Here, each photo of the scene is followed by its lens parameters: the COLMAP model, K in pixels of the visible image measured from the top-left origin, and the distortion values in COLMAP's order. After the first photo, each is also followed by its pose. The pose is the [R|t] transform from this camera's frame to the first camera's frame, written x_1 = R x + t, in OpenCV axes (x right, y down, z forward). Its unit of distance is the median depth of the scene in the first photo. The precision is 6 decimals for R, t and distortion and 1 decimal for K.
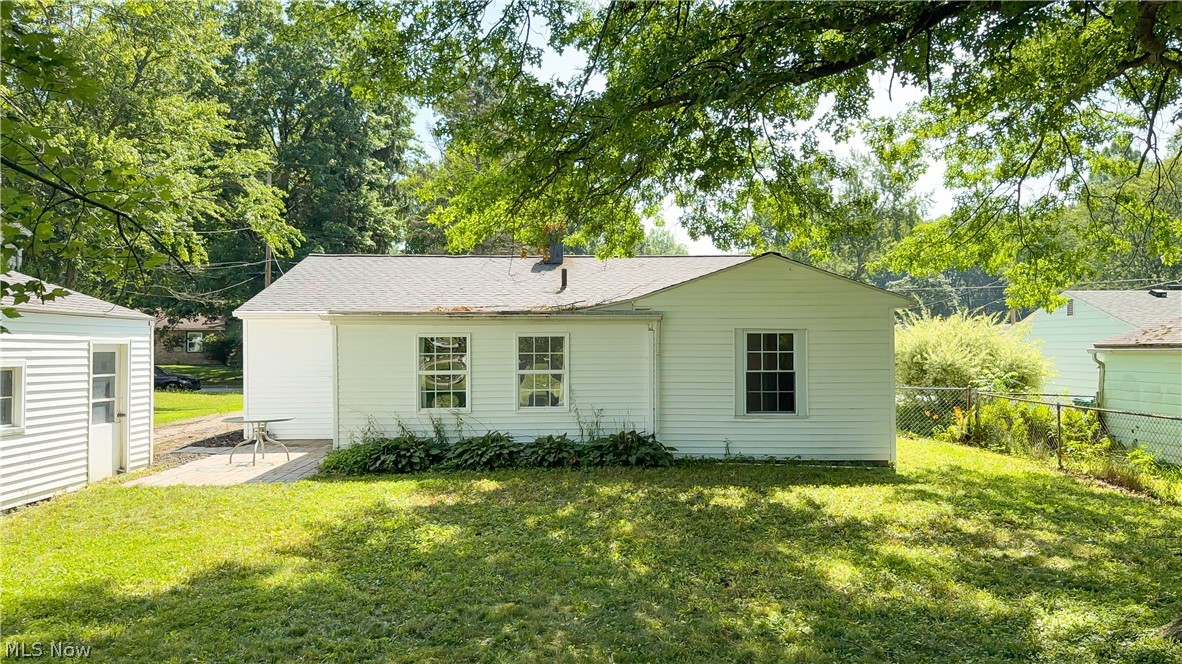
lens RADIAL K [[849.5, 0, 591.0], [0, 849.5, 332.0], [0, 0, 1]] dist [0.059662, -0.002679]
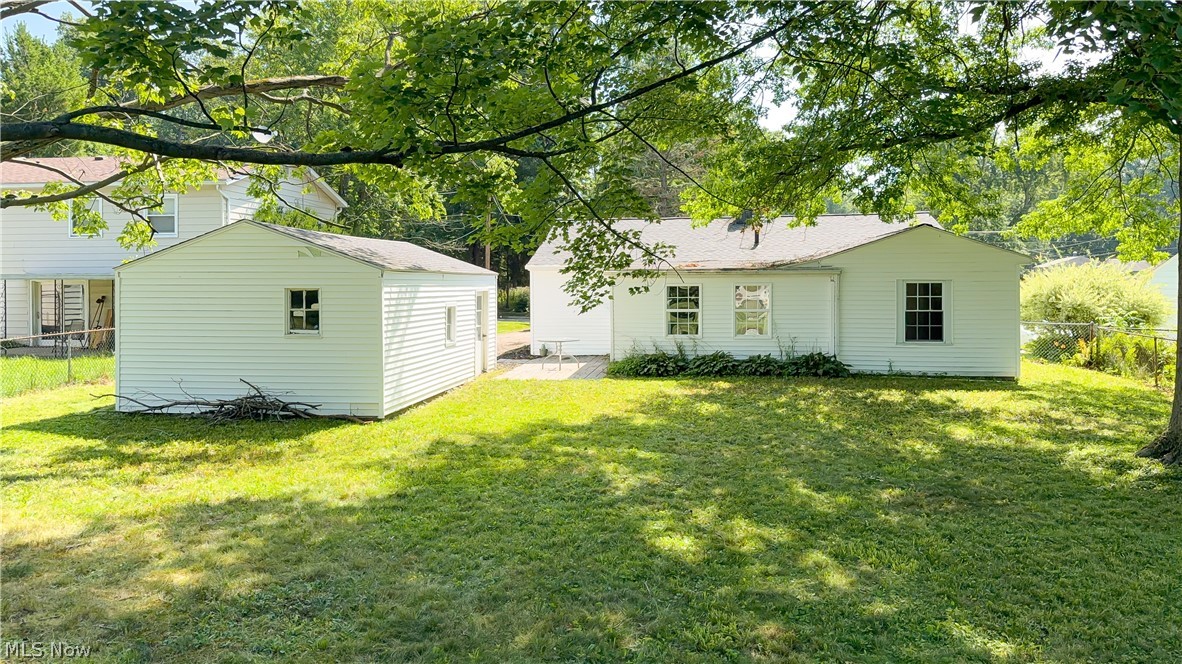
lens RADIAL K [[816.9, 0, 588.6], [0, 816.9, 289.3], [0, 0, 1]] dist [0.092735, -0.165994]
pose [[0.982299, 0.000982, -0.187319, -0.072445], [0.004384, 0.999592, 0.028229, -0.029265], [0.187271, -0.028550, 0.981893, -0.415981]]
